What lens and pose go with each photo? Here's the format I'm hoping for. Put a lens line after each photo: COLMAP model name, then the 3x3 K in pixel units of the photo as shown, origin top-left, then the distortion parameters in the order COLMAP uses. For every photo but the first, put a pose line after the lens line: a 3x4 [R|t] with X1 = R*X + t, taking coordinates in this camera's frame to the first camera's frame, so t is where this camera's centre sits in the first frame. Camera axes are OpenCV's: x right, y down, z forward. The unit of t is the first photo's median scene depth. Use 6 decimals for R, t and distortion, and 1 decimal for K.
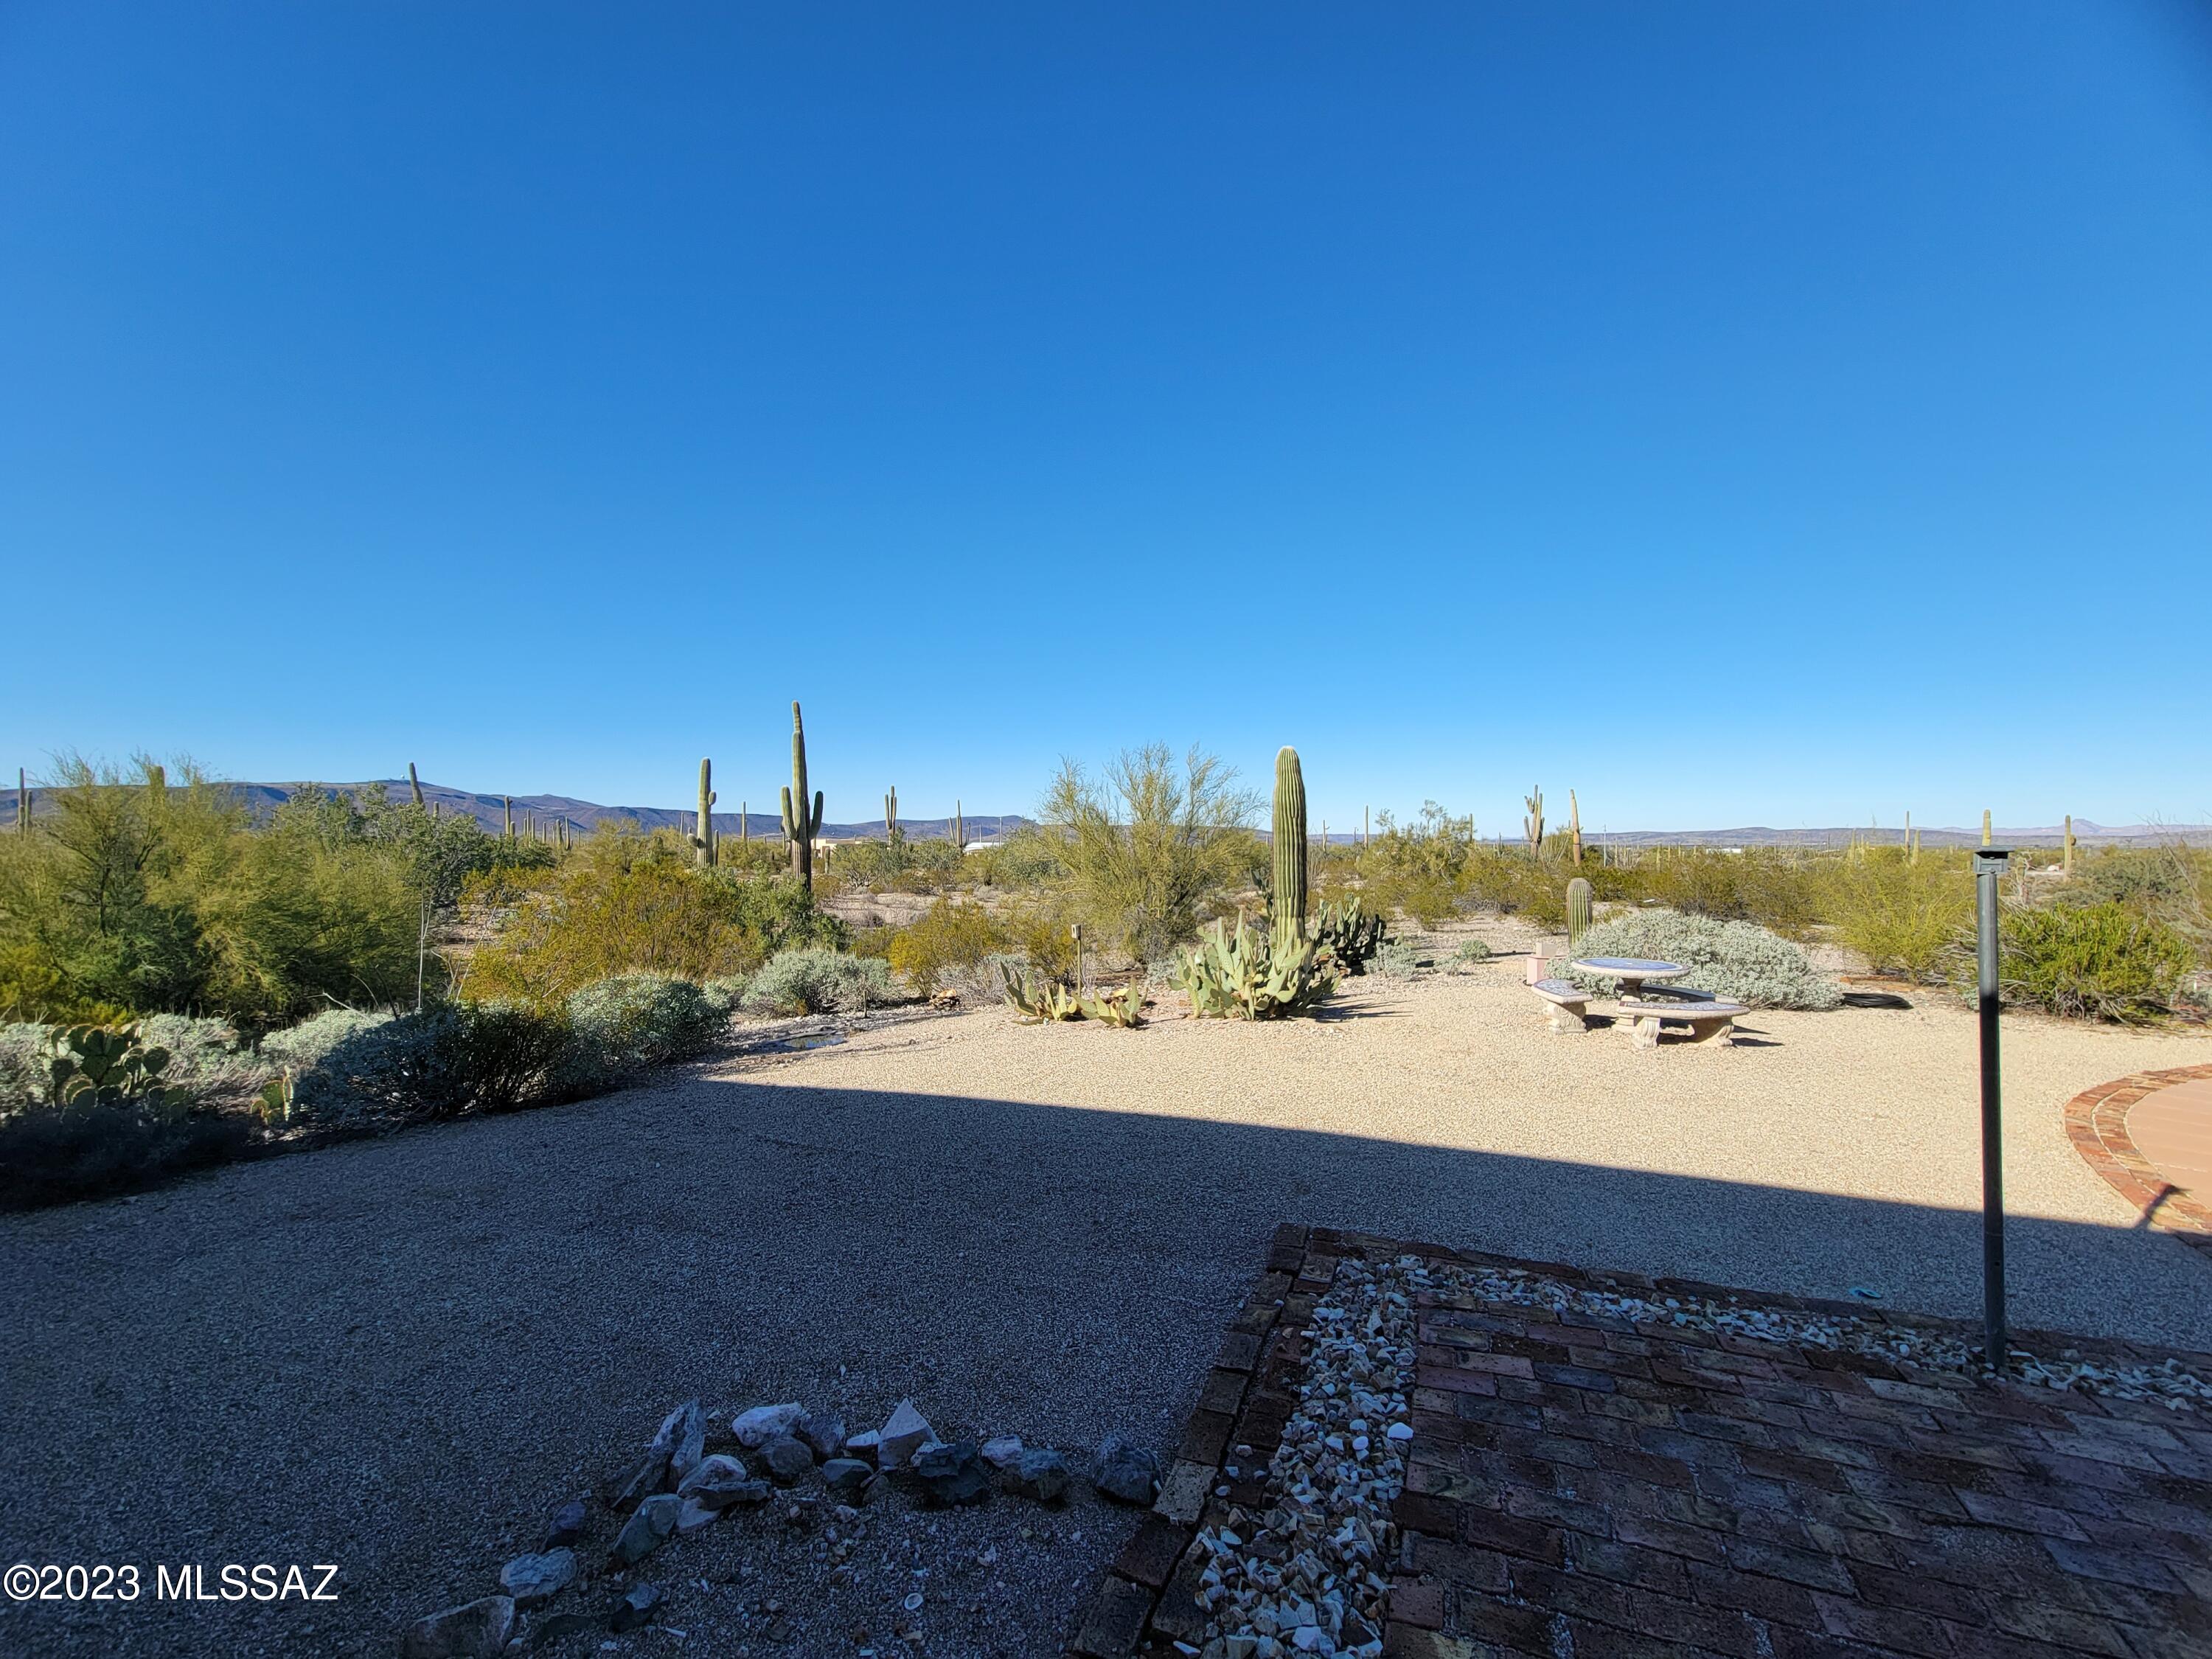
lens RADIAL K [[904.3, 0, 1105.8], [0, 904.3, 834.1], [0, 0, 1]] dist [-0.001179, -0.000905]
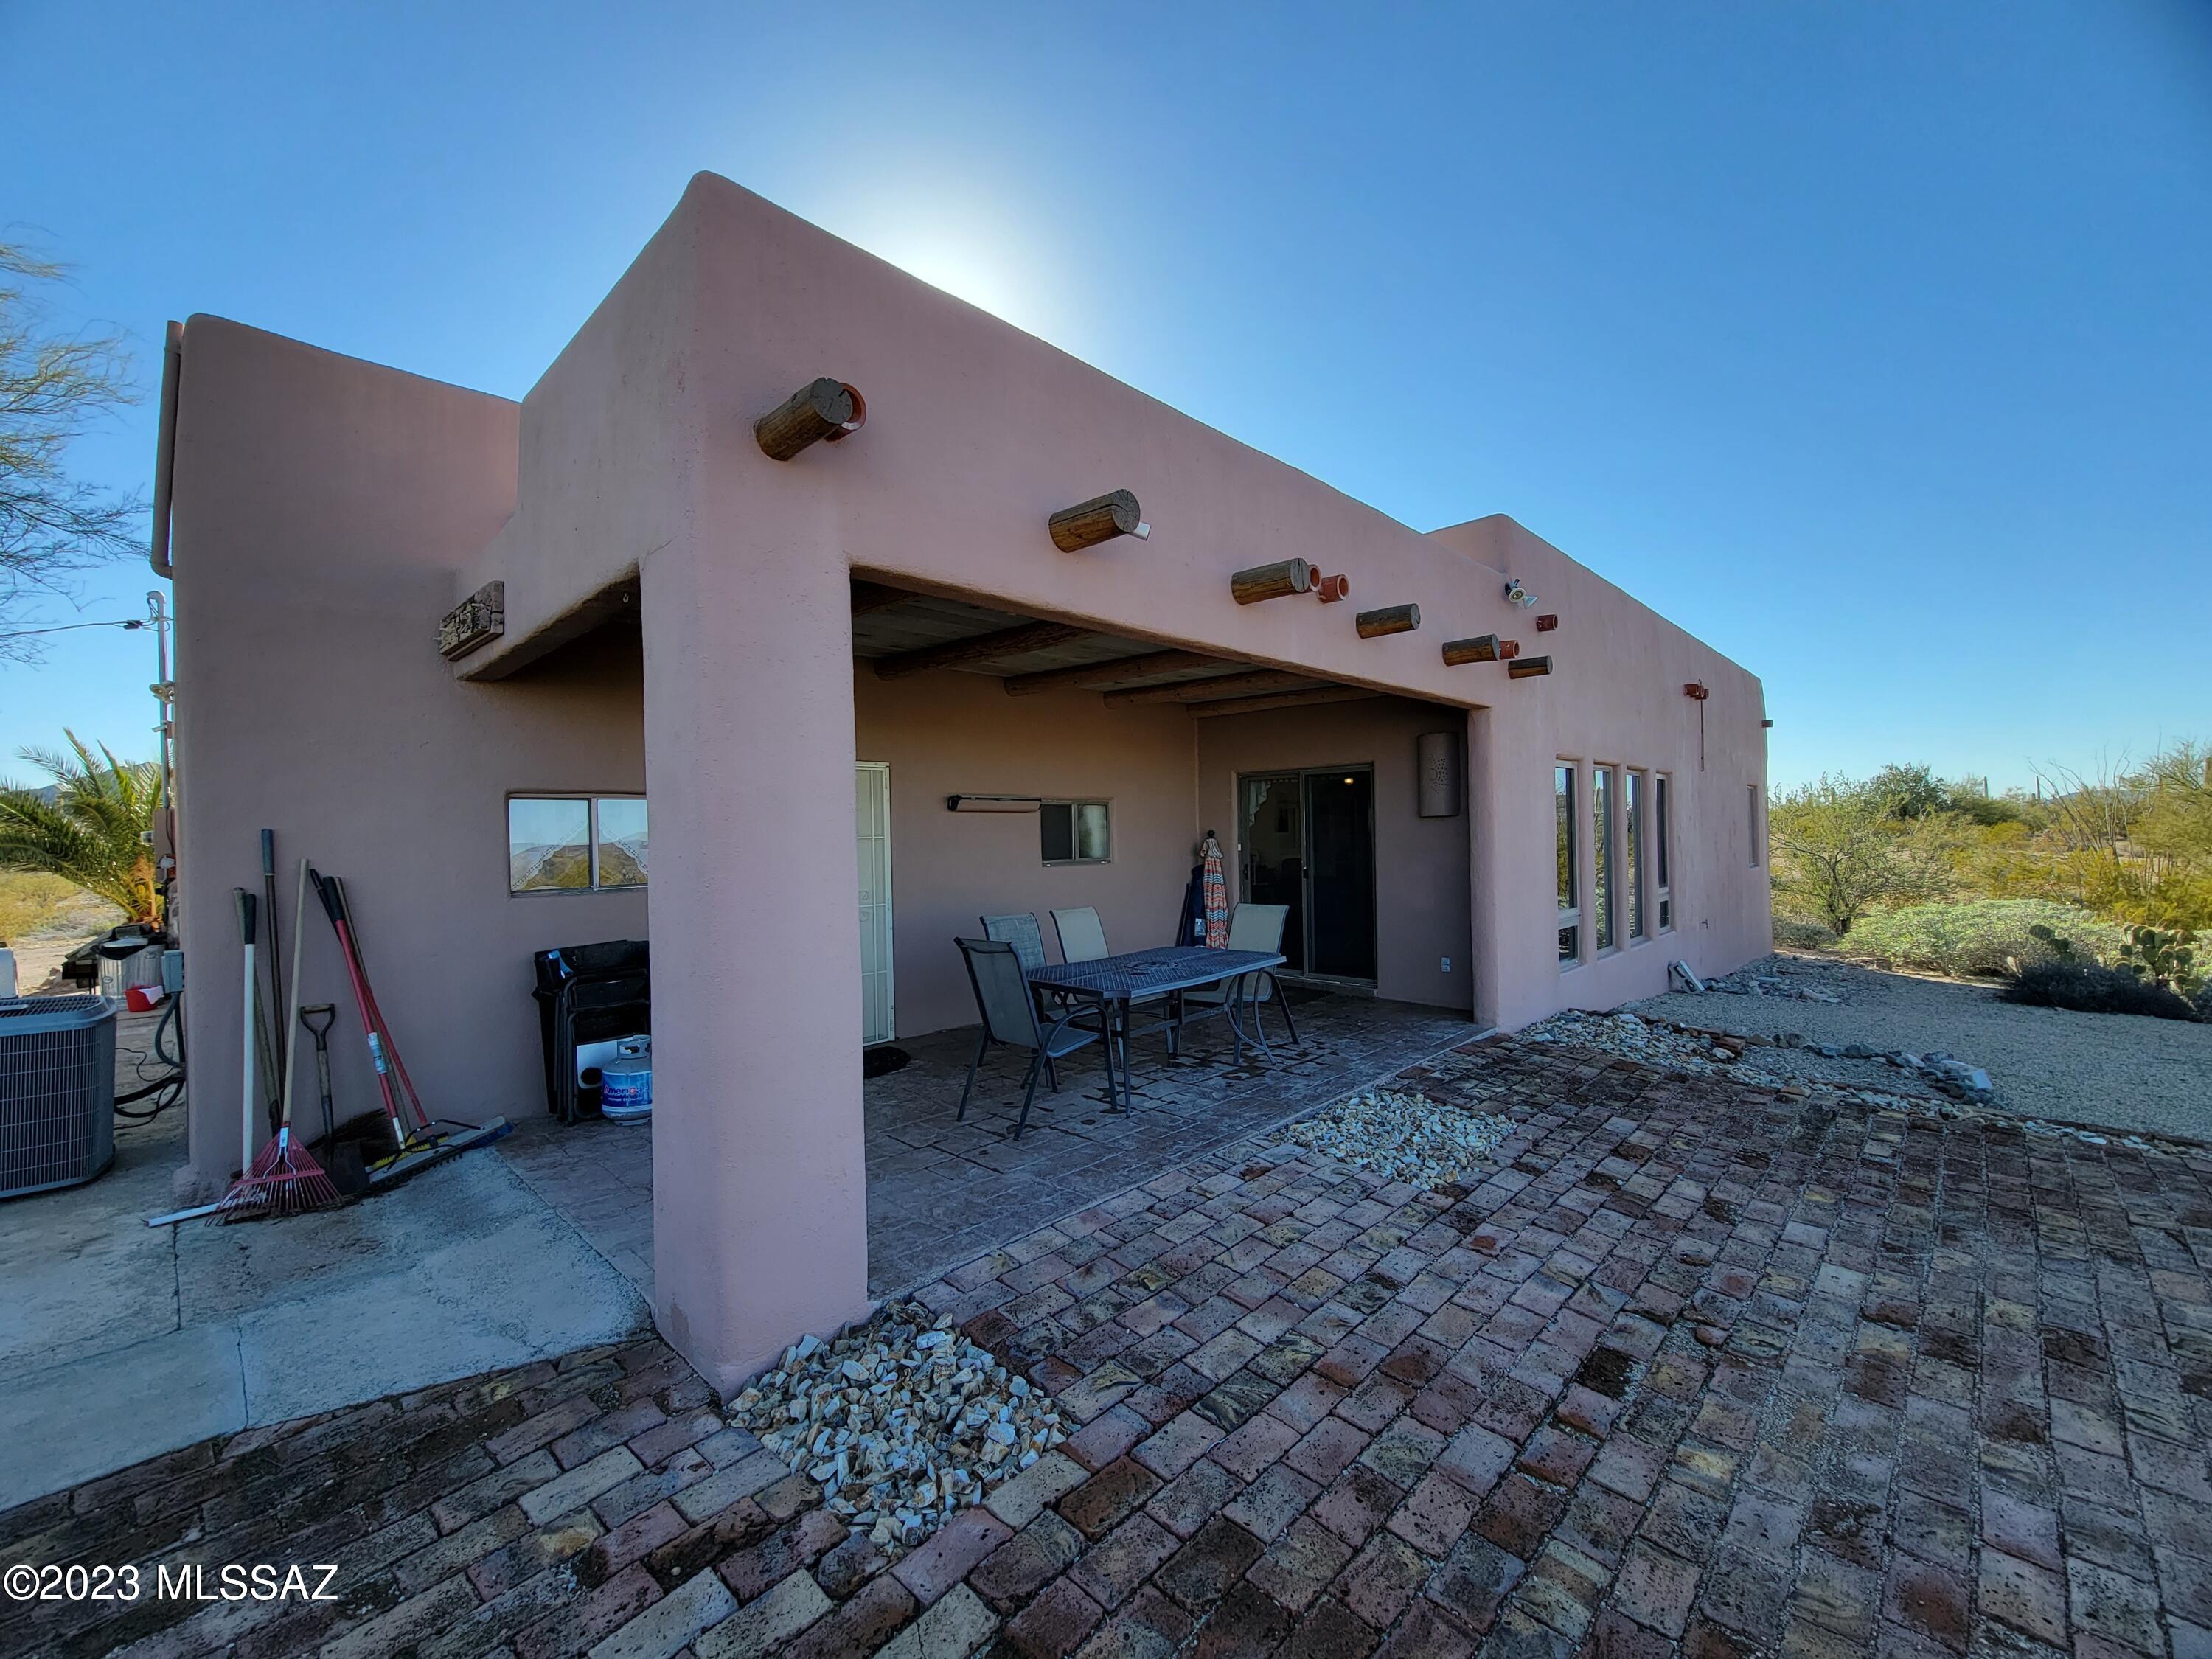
lens RADIAL K [[904.3, 0, 1105.3], [0, 904.3, 823.8], [0, 0, 1]] dist [-0.001179, -0.000905]
pose [[-0.379872, 0.006377, -0.925017, 2.660494], [0.015866, 0.999874, 0.000378, 0.046362], [0.924903, -0.014533, -0.379925, -0.054661]]
